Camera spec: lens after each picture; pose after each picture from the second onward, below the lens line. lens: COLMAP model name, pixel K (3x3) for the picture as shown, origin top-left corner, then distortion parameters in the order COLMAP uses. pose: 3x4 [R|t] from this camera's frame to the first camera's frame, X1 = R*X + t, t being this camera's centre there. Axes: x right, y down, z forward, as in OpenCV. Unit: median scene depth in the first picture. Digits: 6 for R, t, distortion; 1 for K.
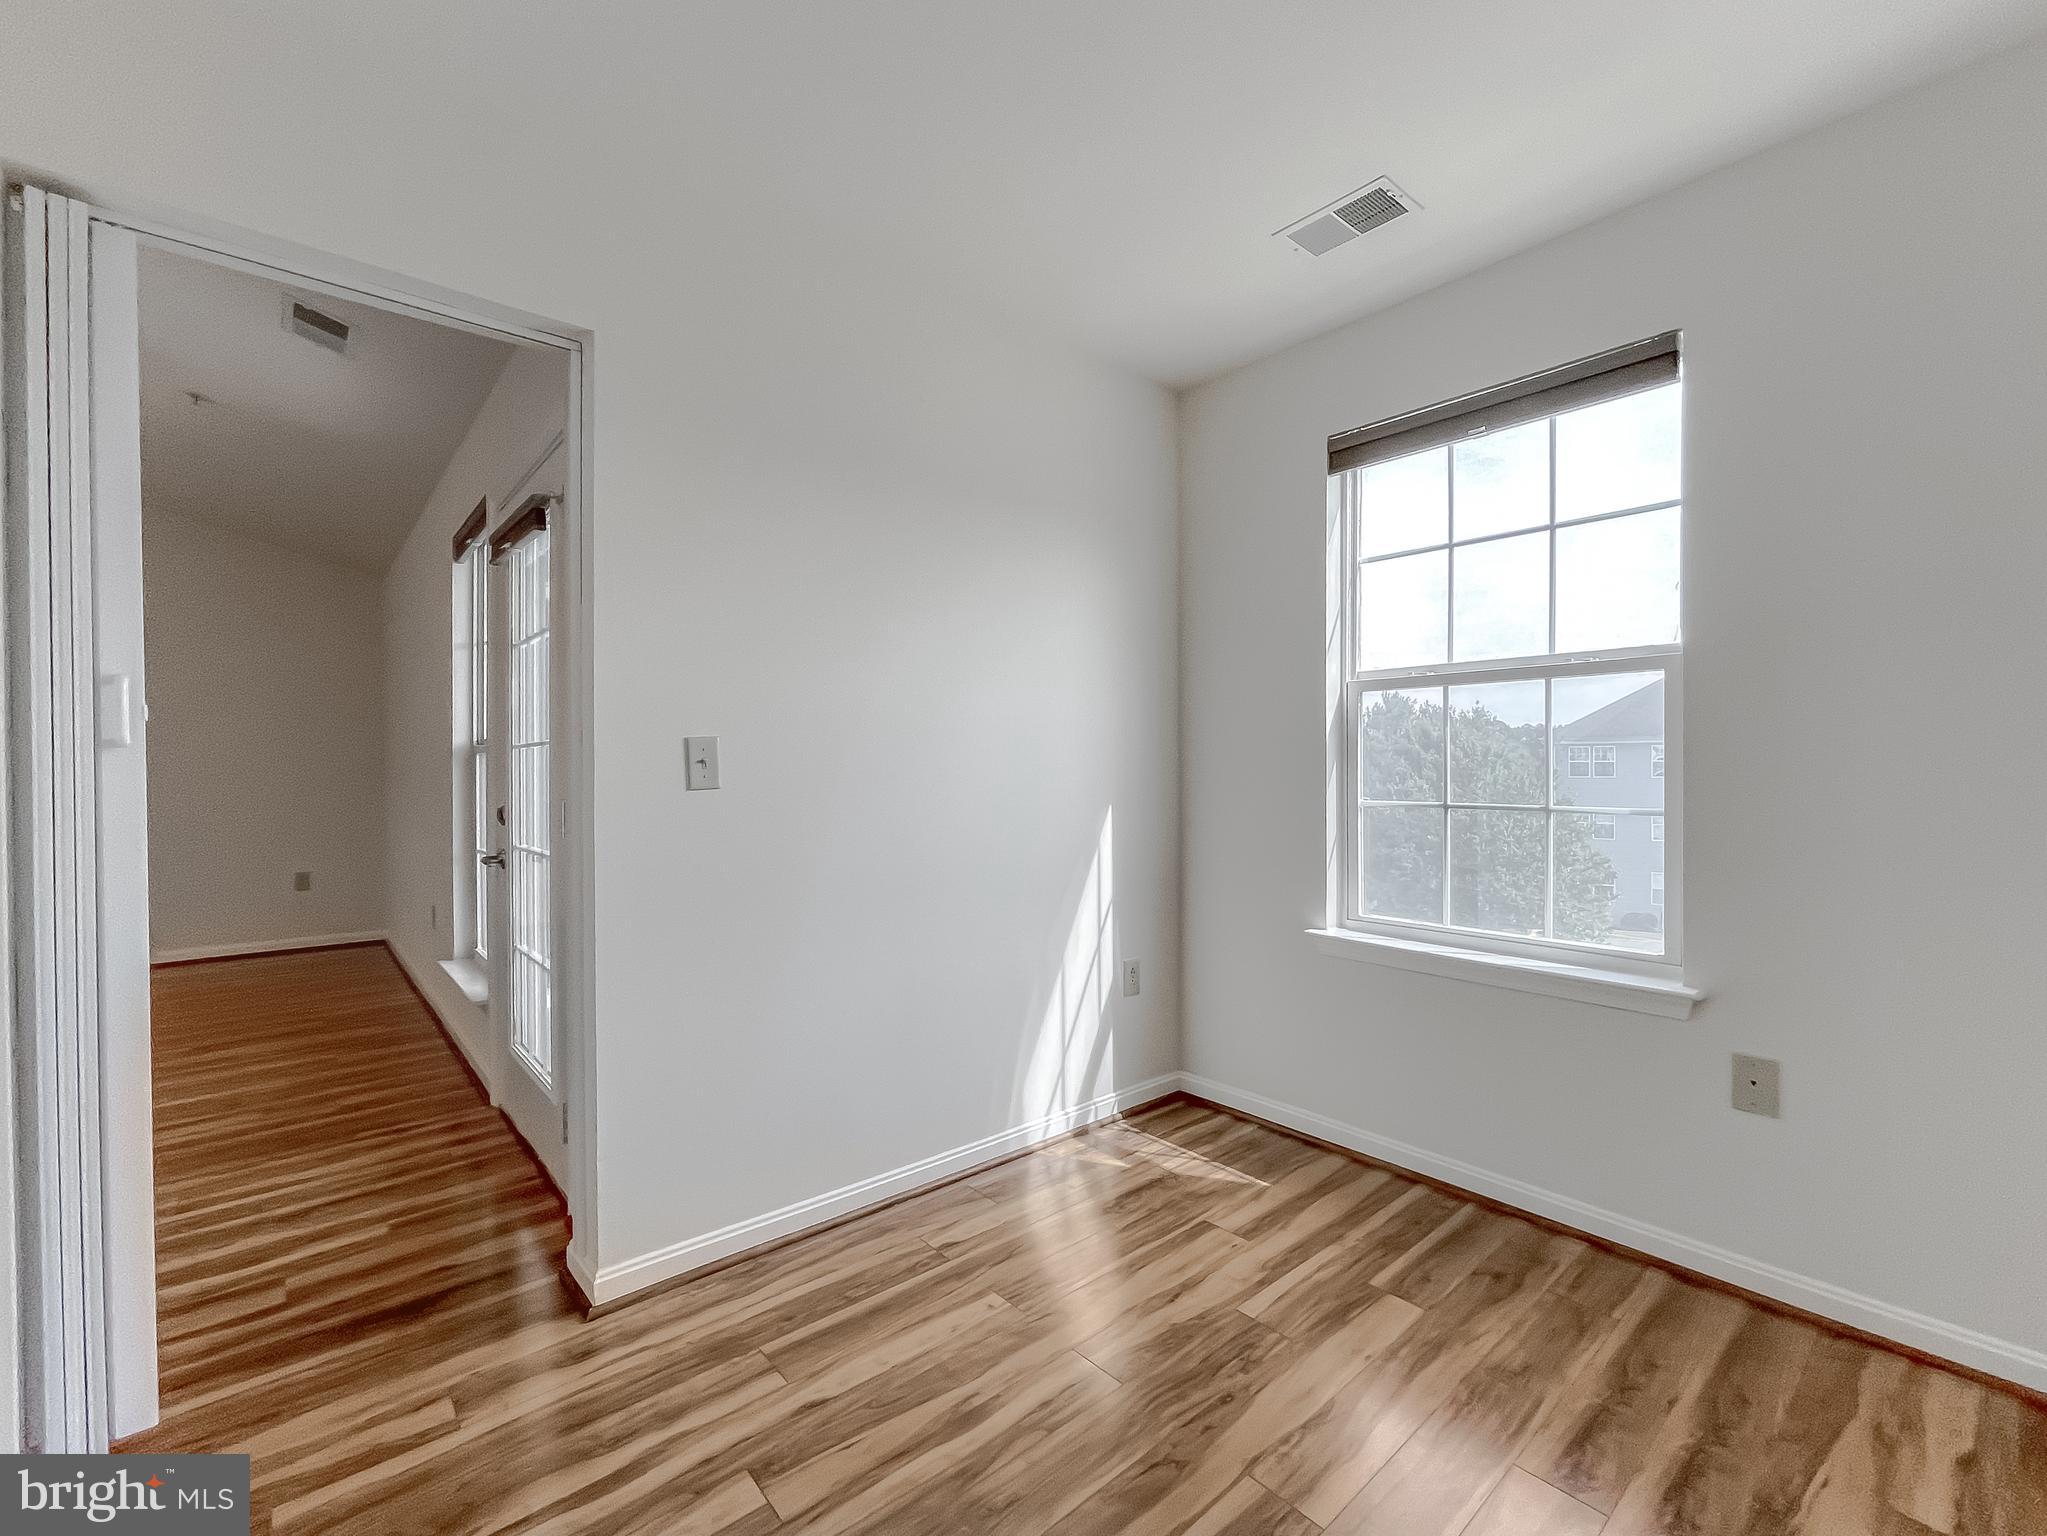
lens RADIAL K [[886.7, 0, 1023.5], [0, 886.7, 768.0], [0, 0, 1]] dist [-0.001567, -0.000838]
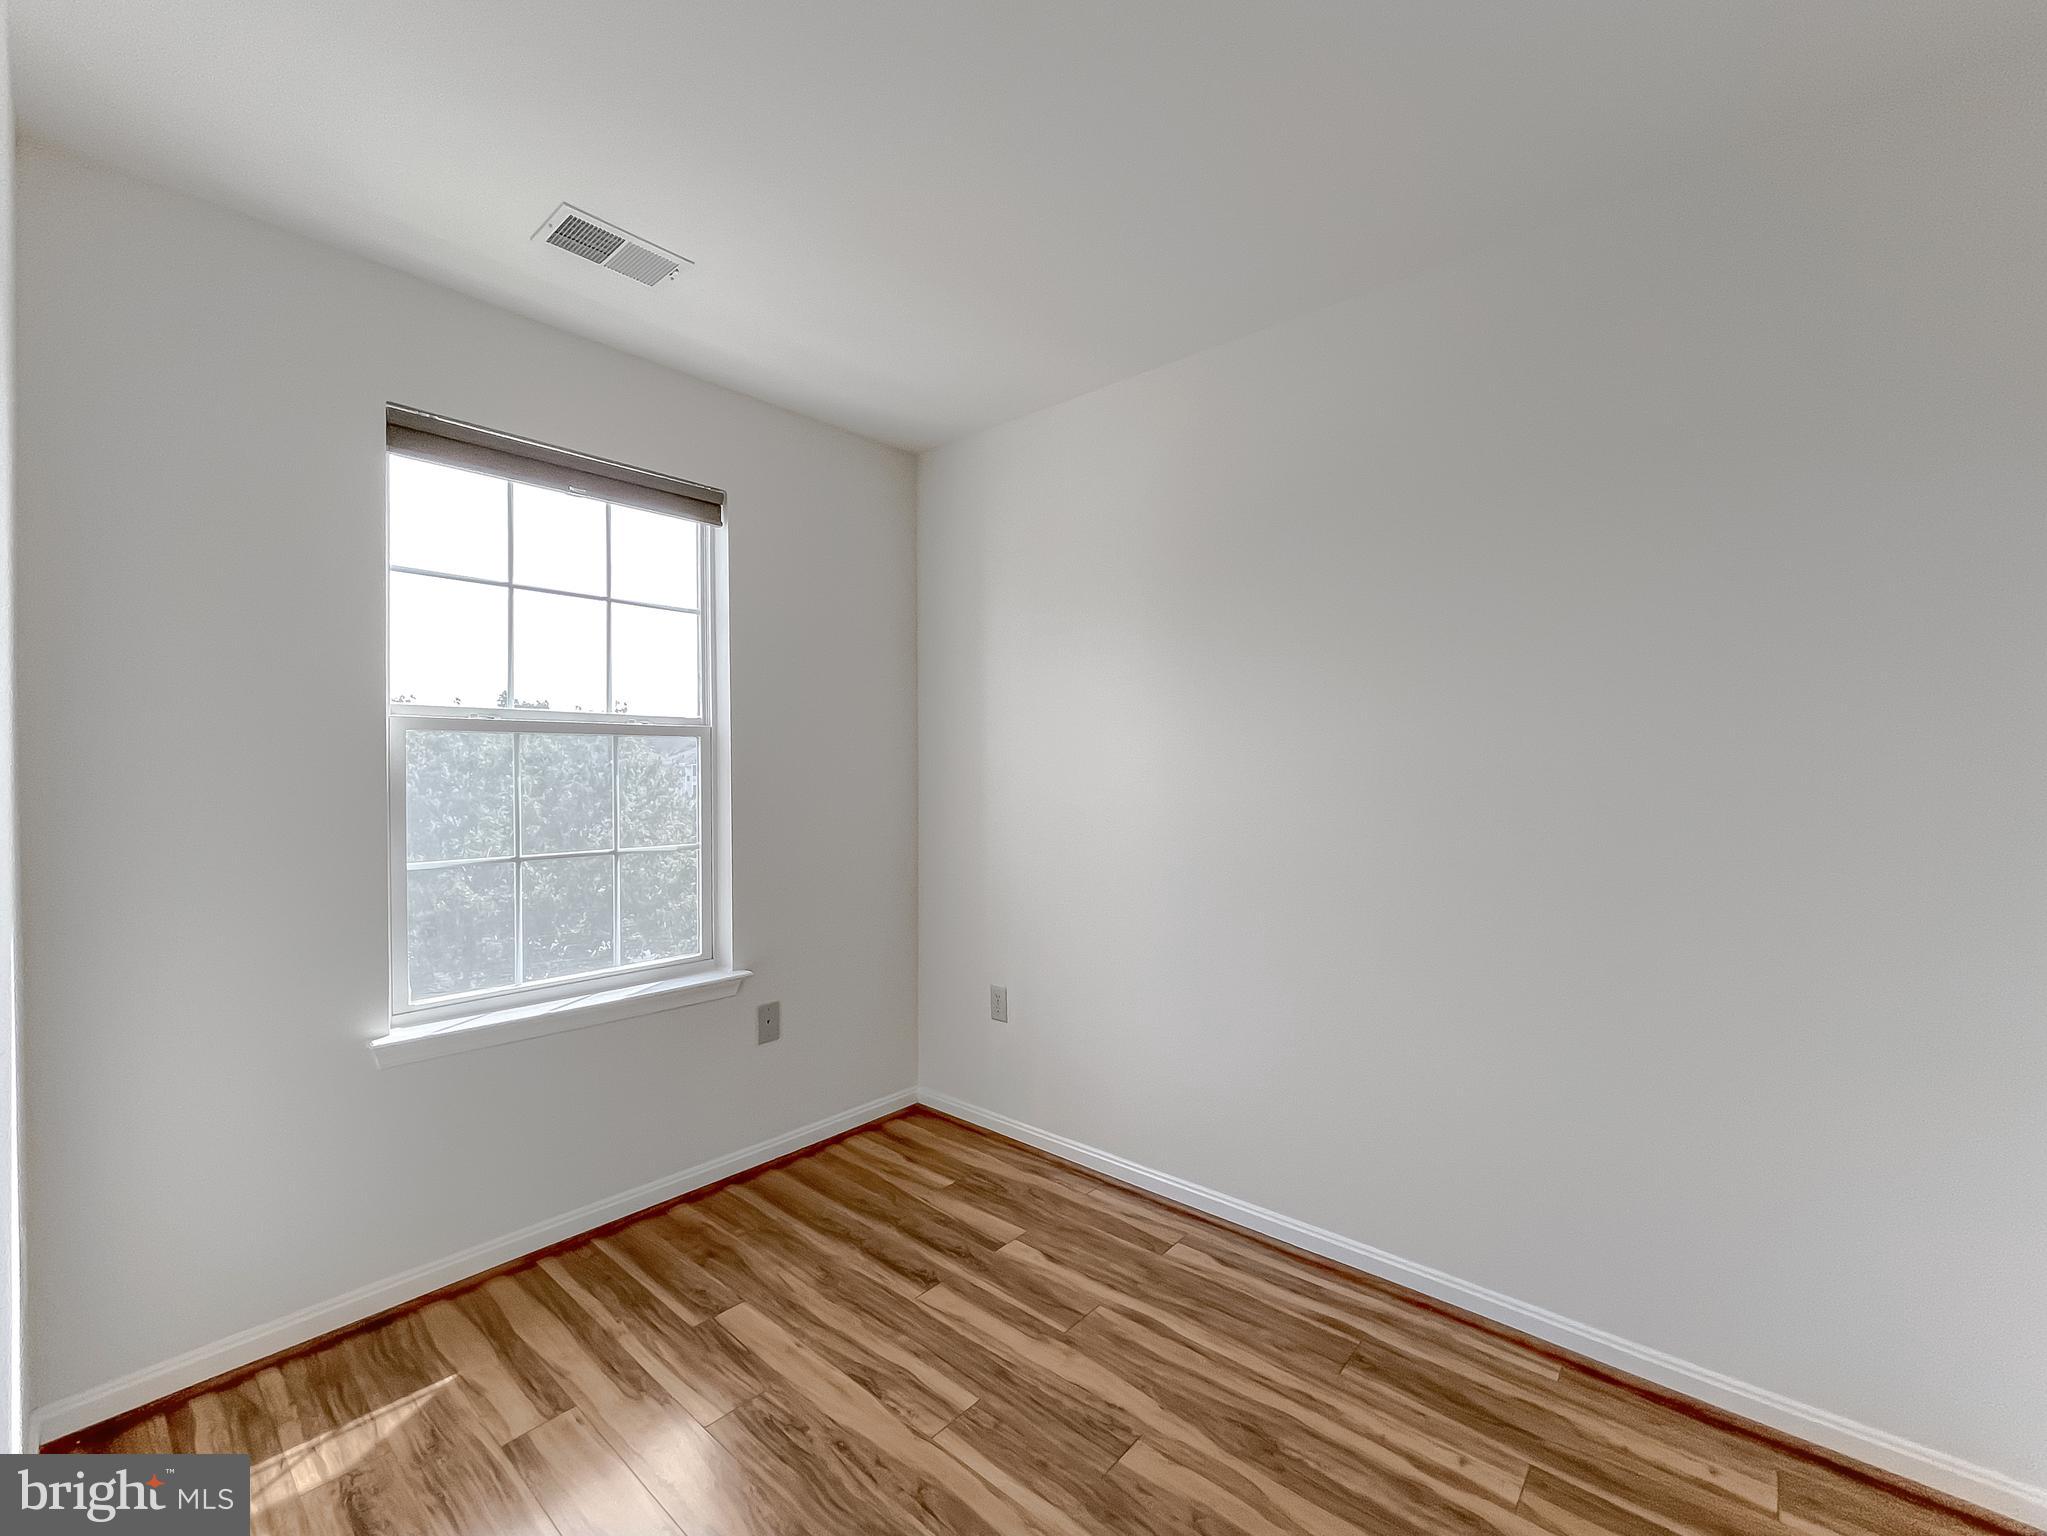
lens RADIAL K [[849.4, 0, 1015.2], [0, 849.4, 774.0], [0, 0, 1]] dist [-0.002576, 0.000225]
pose [[-0.137898, 0.000641, 0.990446, -0.590040], [0.004392, 0.999990, -0.000036, -0.055490], [-0.990437, 0.004345, -0.137899, 0.702262]]
